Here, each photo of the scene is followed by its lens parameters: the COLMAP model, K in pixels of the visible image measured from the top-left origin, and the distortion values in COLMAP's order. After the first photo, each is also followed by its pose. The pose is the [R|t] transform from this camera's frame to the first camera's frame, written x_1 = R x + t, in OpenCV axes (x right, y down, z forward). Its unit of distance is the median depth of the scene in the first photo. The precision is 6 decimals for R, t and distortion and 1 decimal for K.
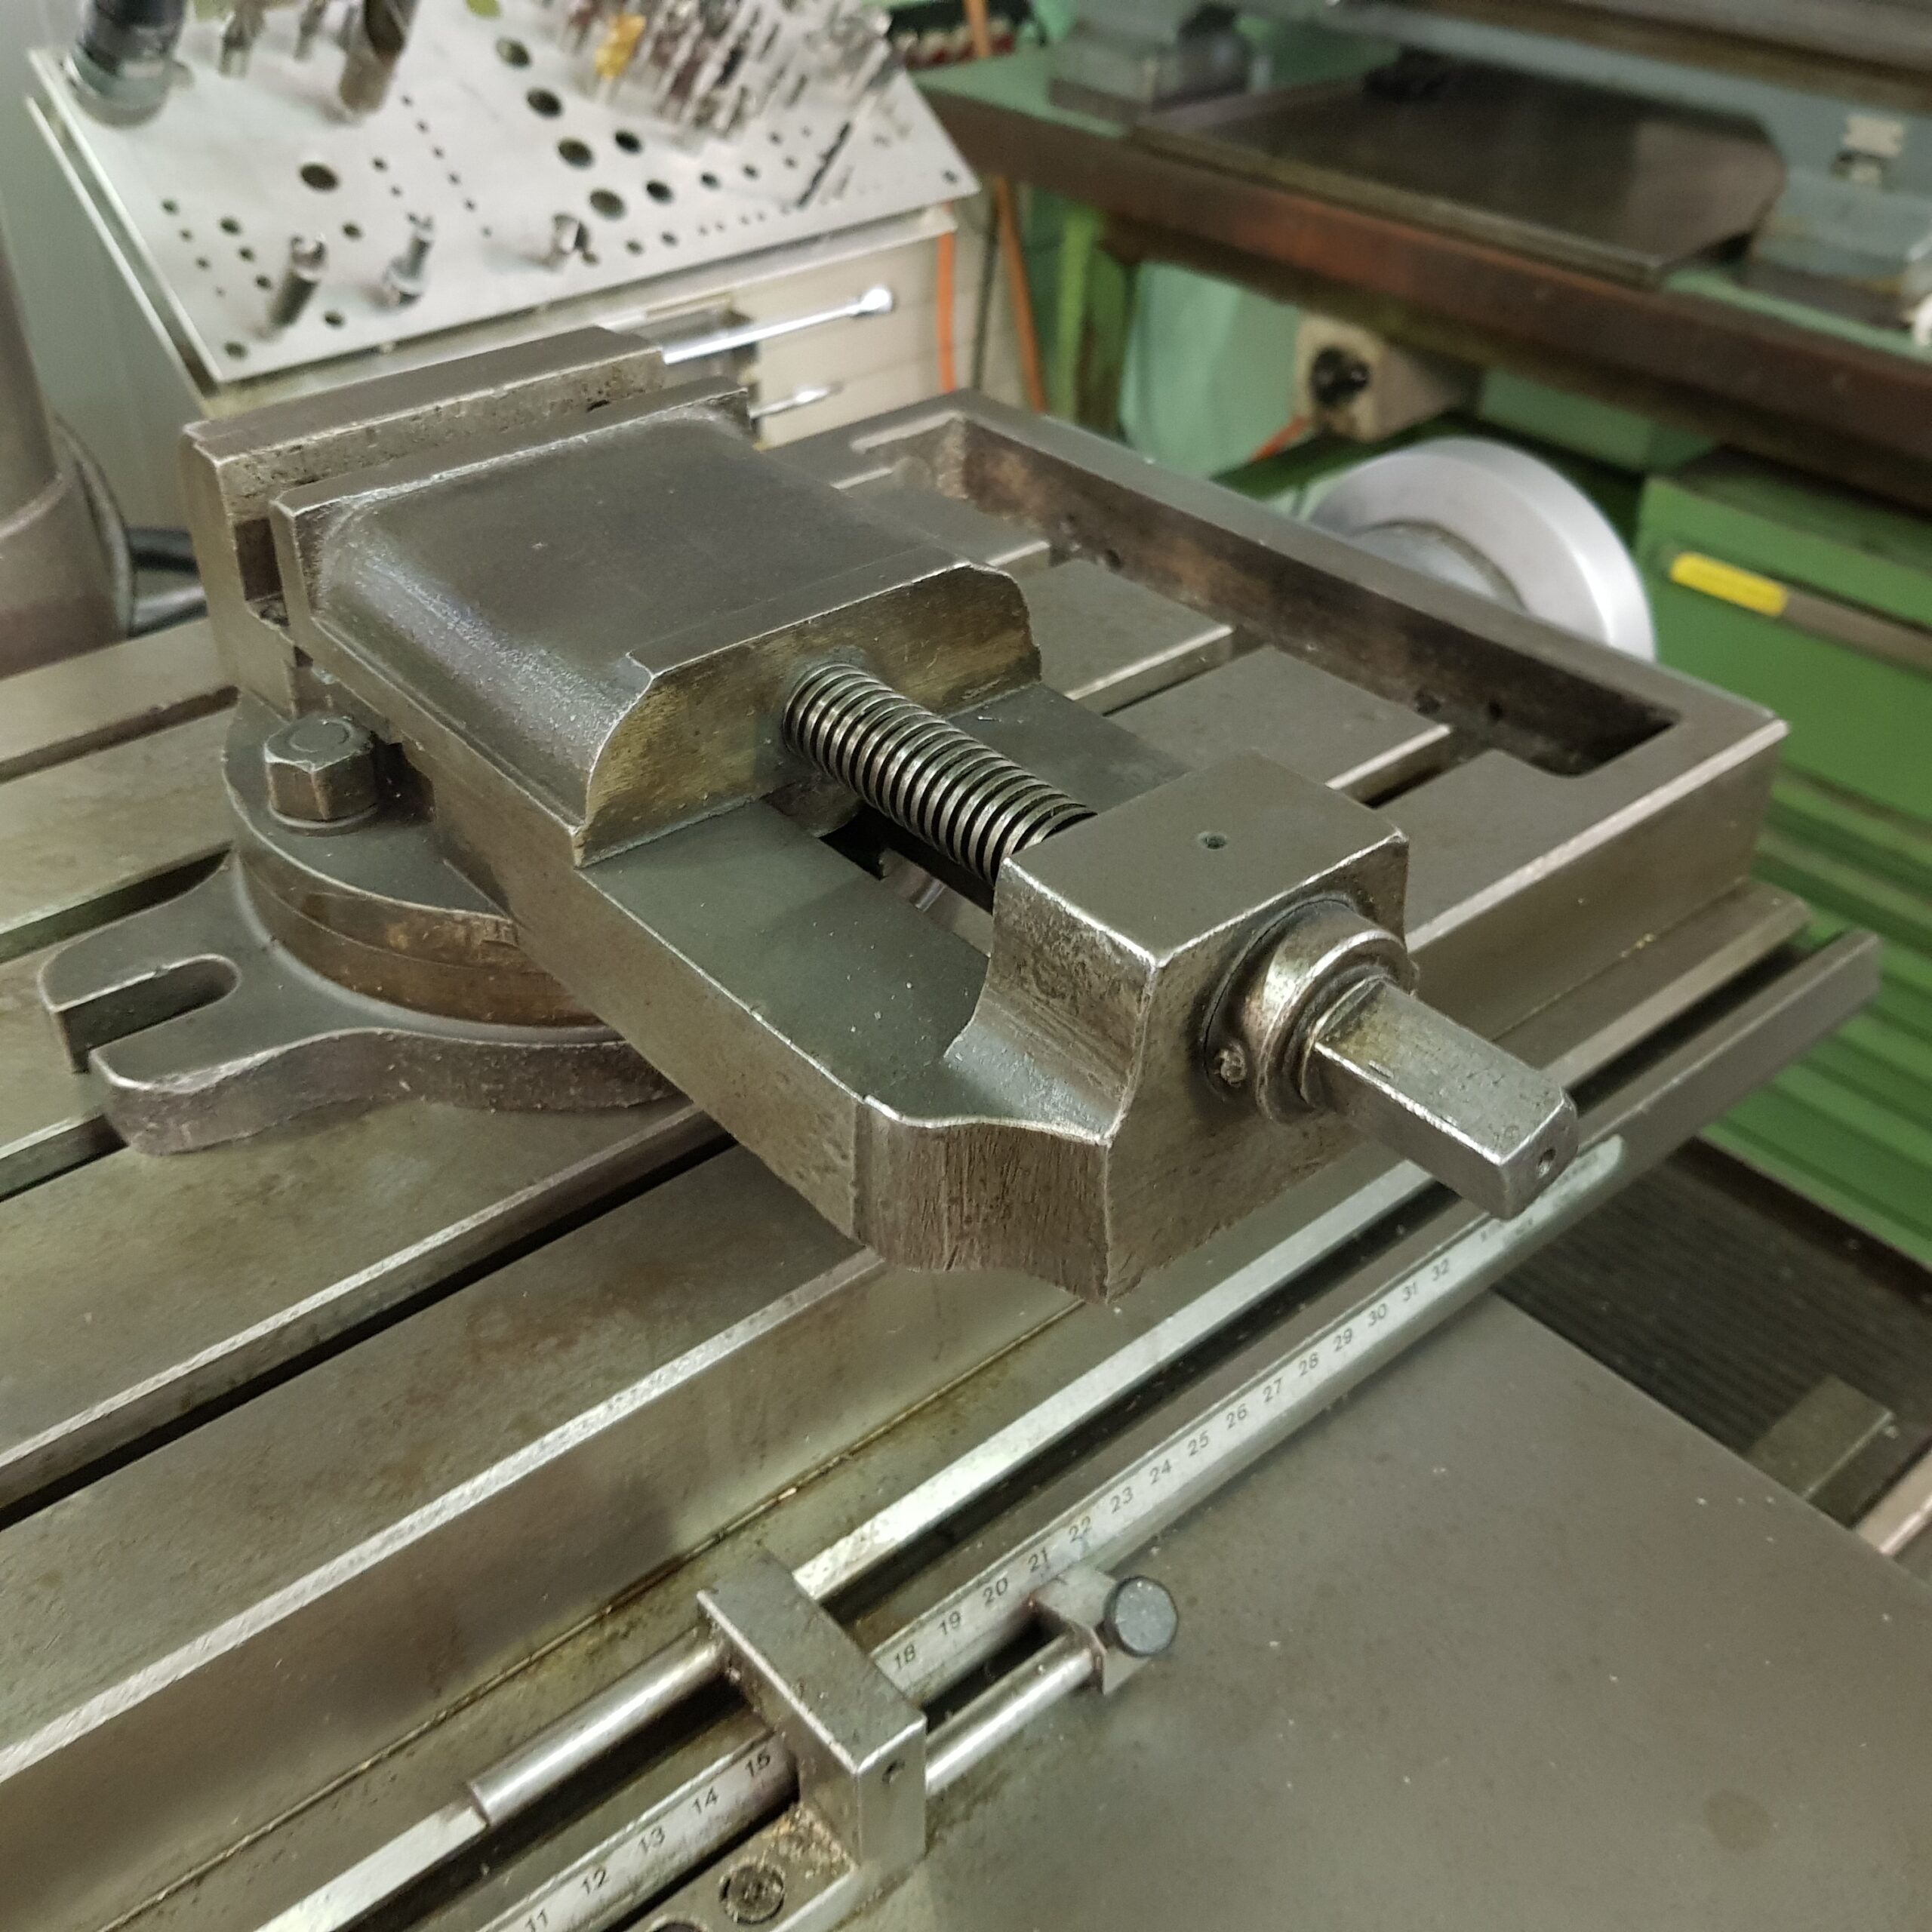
lens RADIAL K [[2053.7, 0, 910.7], [0, 2053.7, 897.6], [0, 0, 1]] dist [0.081740, -0.181320]
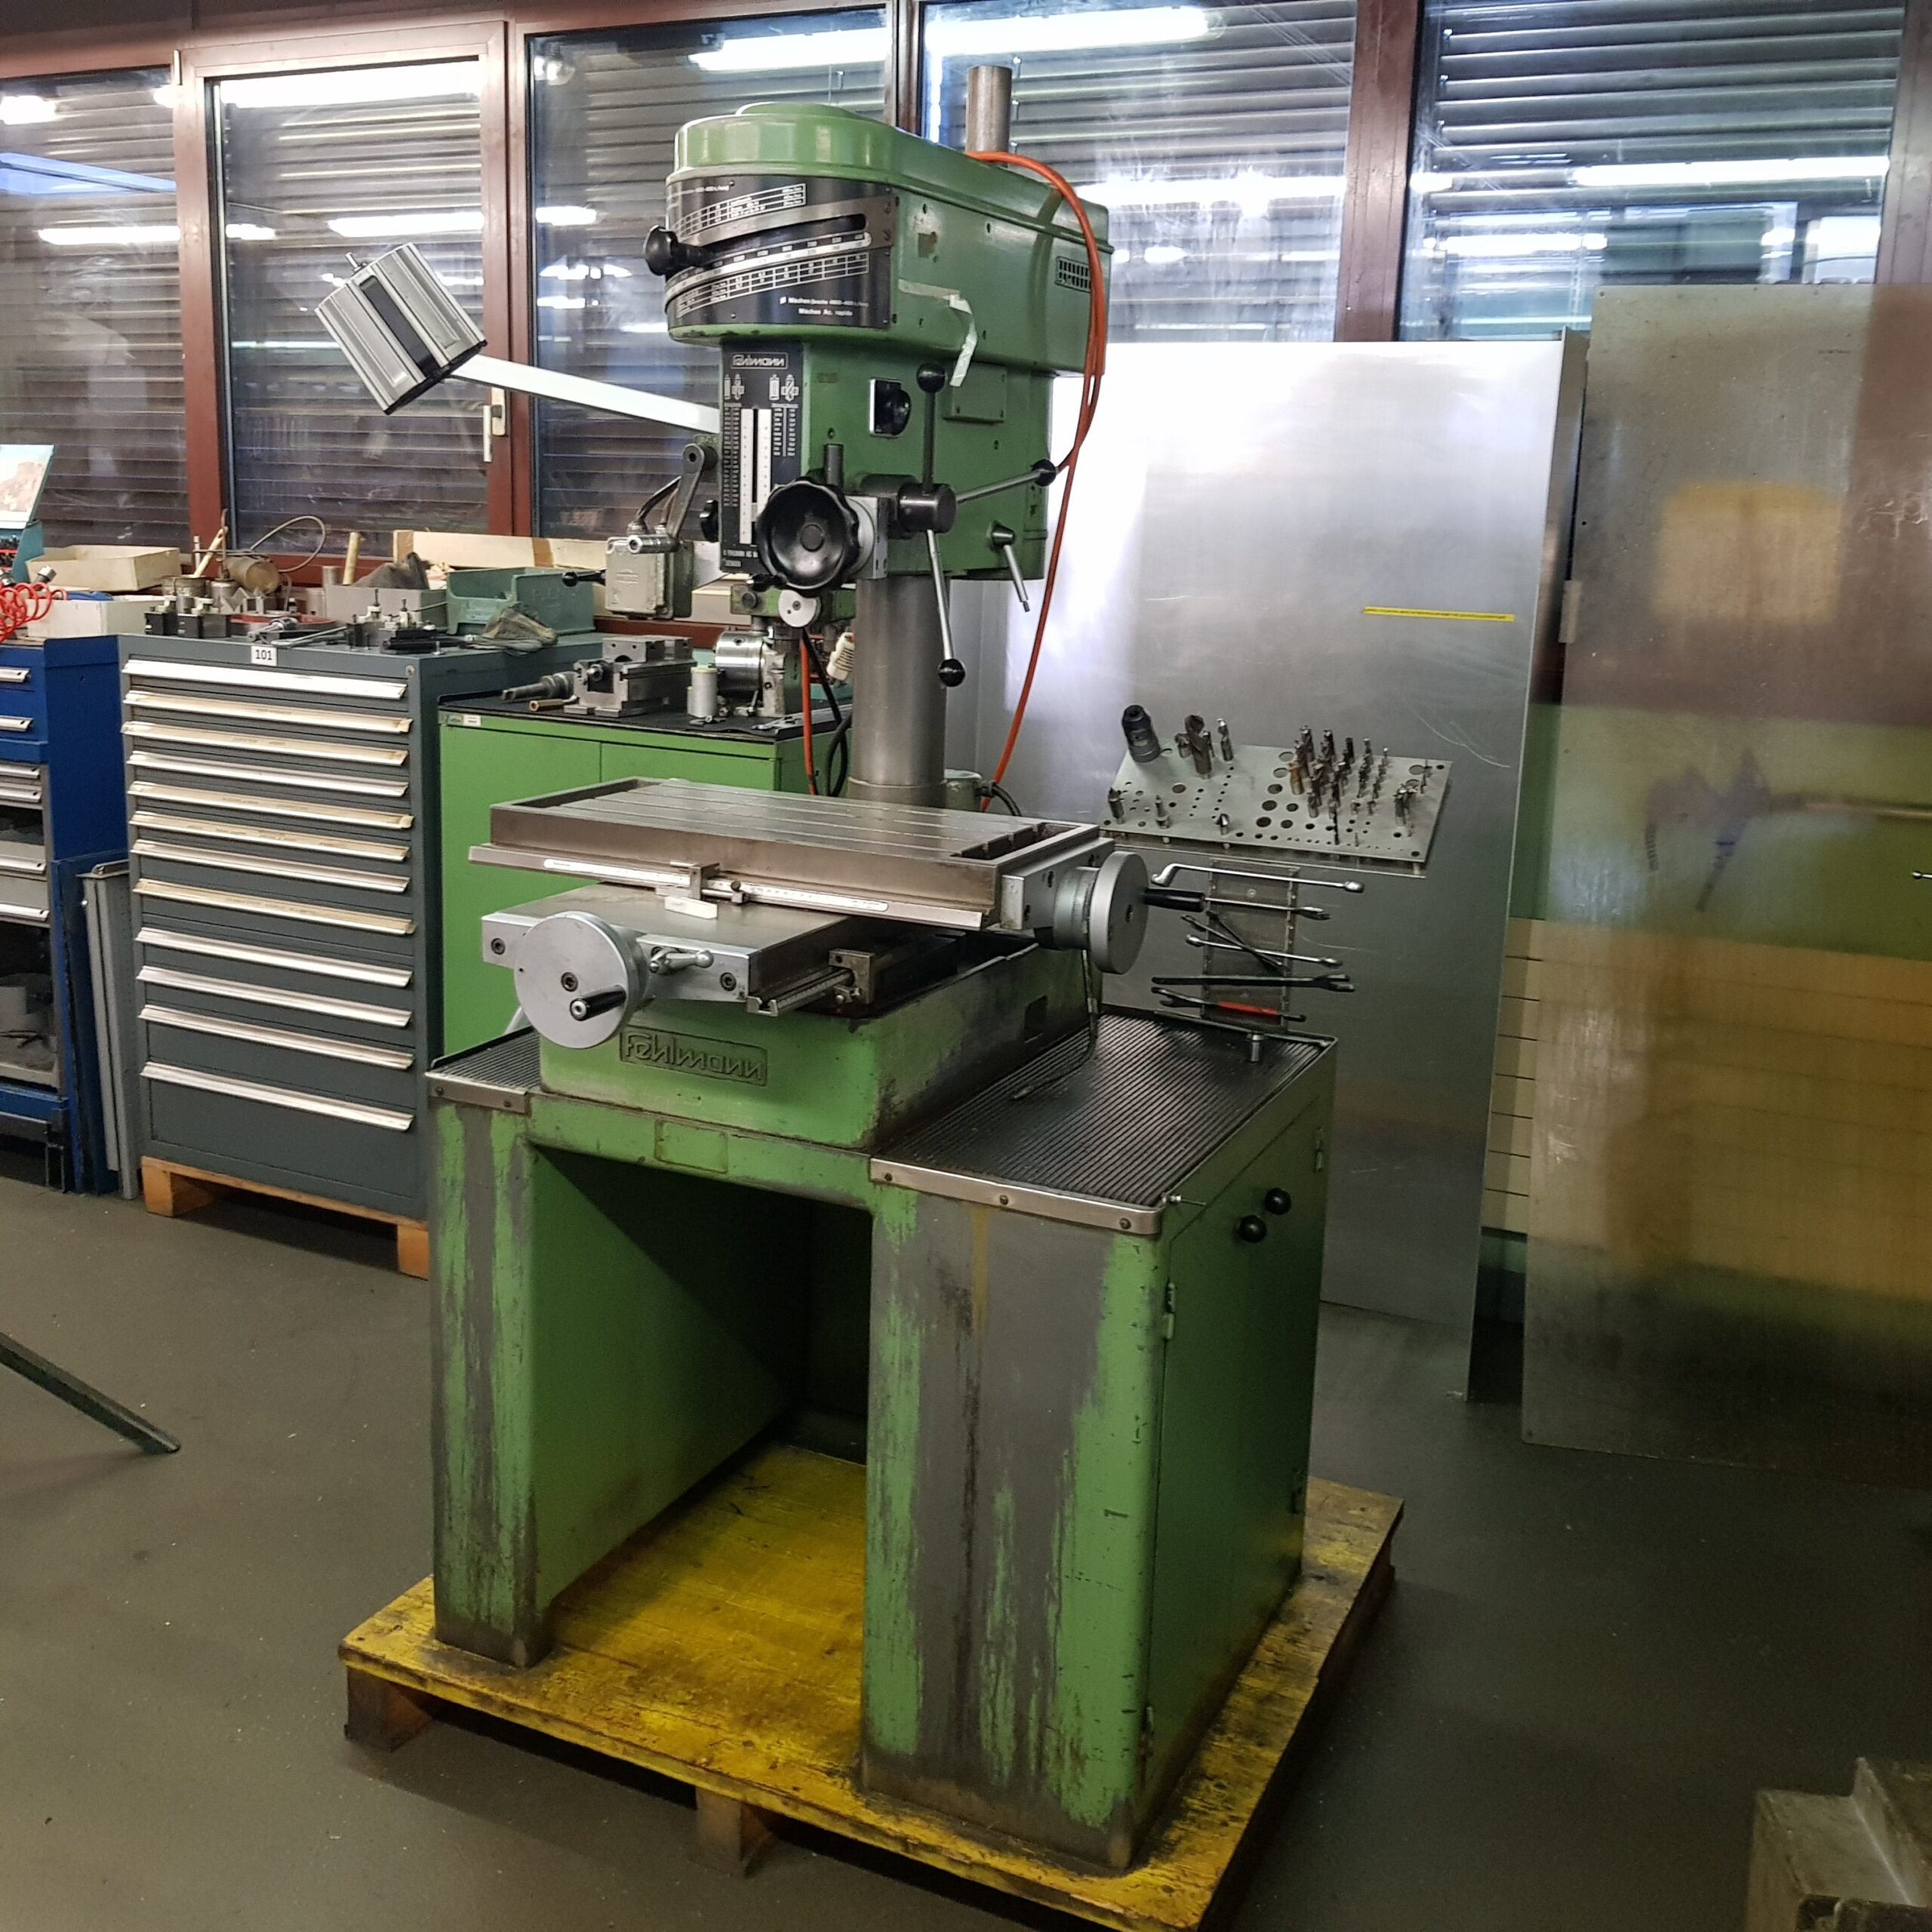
lens RADIAL K [[2031.1, 0, 913.4], [0, 2031.1, 912.7], [0, 0, 1]] dist [0.108235, -0.259862]
pose [[0.400445, 0.199225, -0.894401, 2.036592], [-0.541528, 0.838842, -0.055606, 0.160413], [0.739182, 0.506610, 0.443796, -0.460976]]
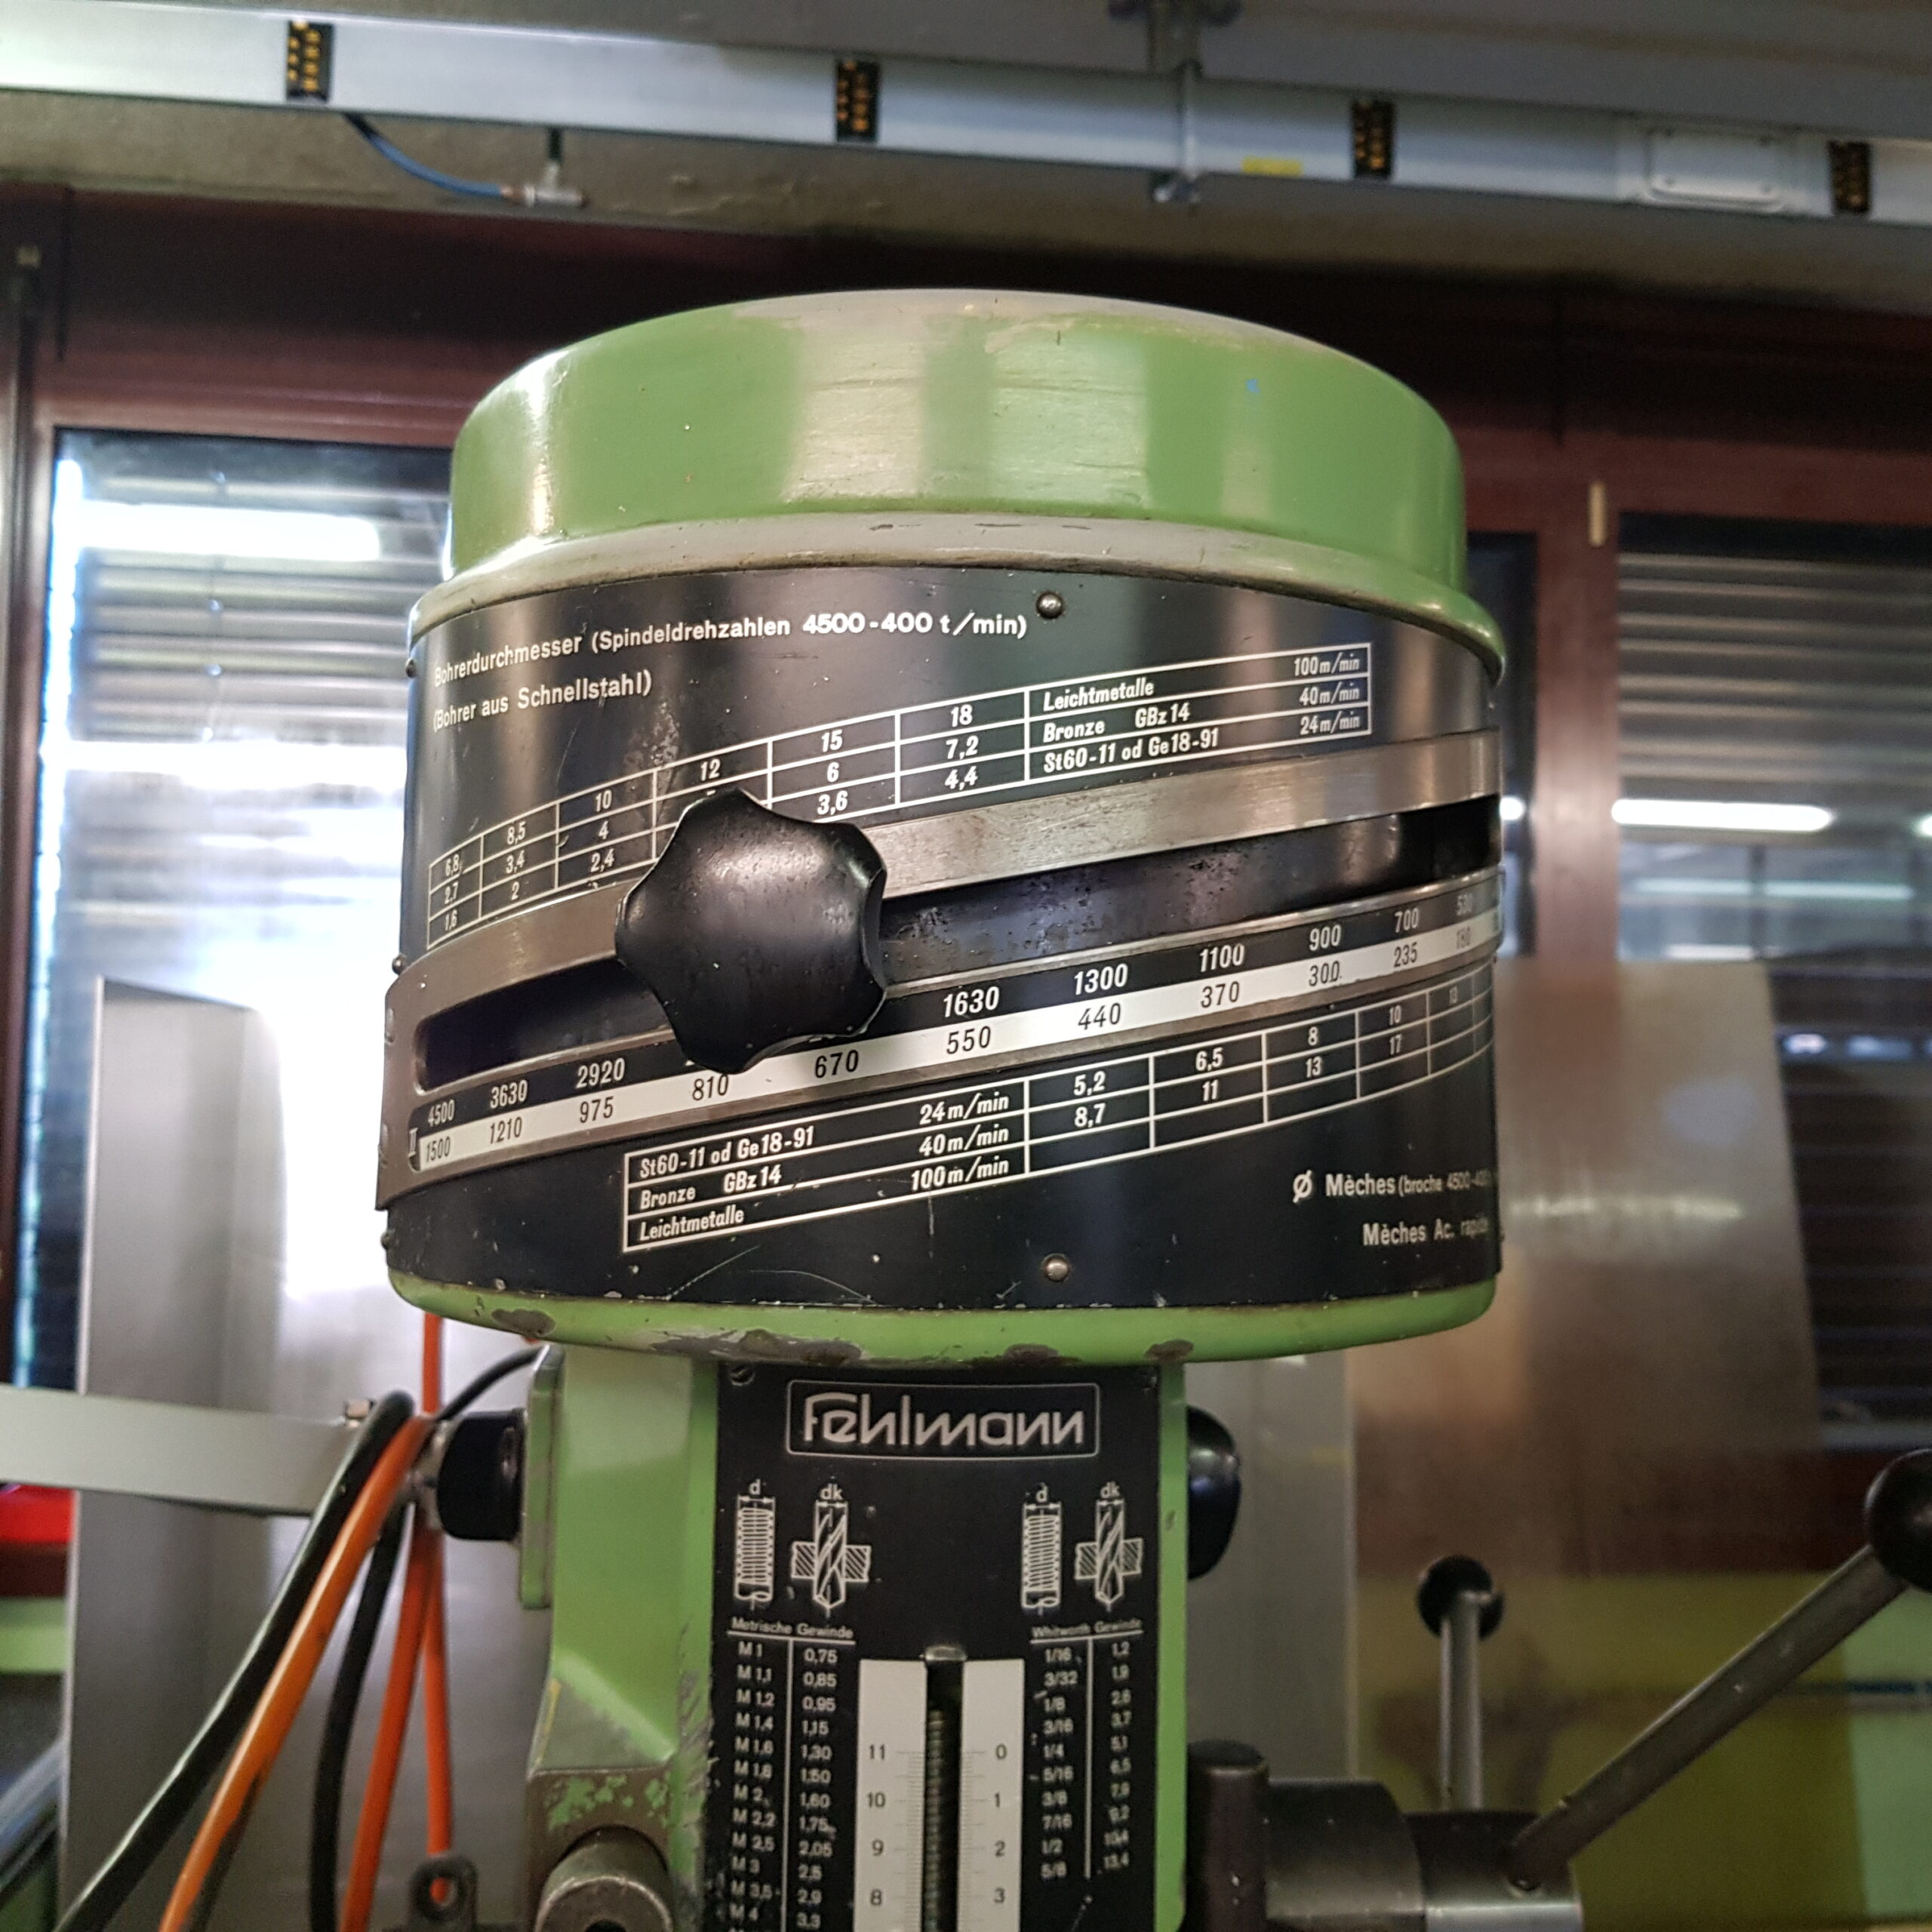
lens RADIAL K [[2031.1, 0, 913.4], [0, 2031.1, 912.7], [0, 0, 1]] dist [0.108235, -0.259862]
pose [[0.833284, -0.028387, -0.552116, 0.160541], [-0.328711, 0.777536, -0.536085, -0.205430], [0.444508, 0.628198, 0.638577, -0.277690]]
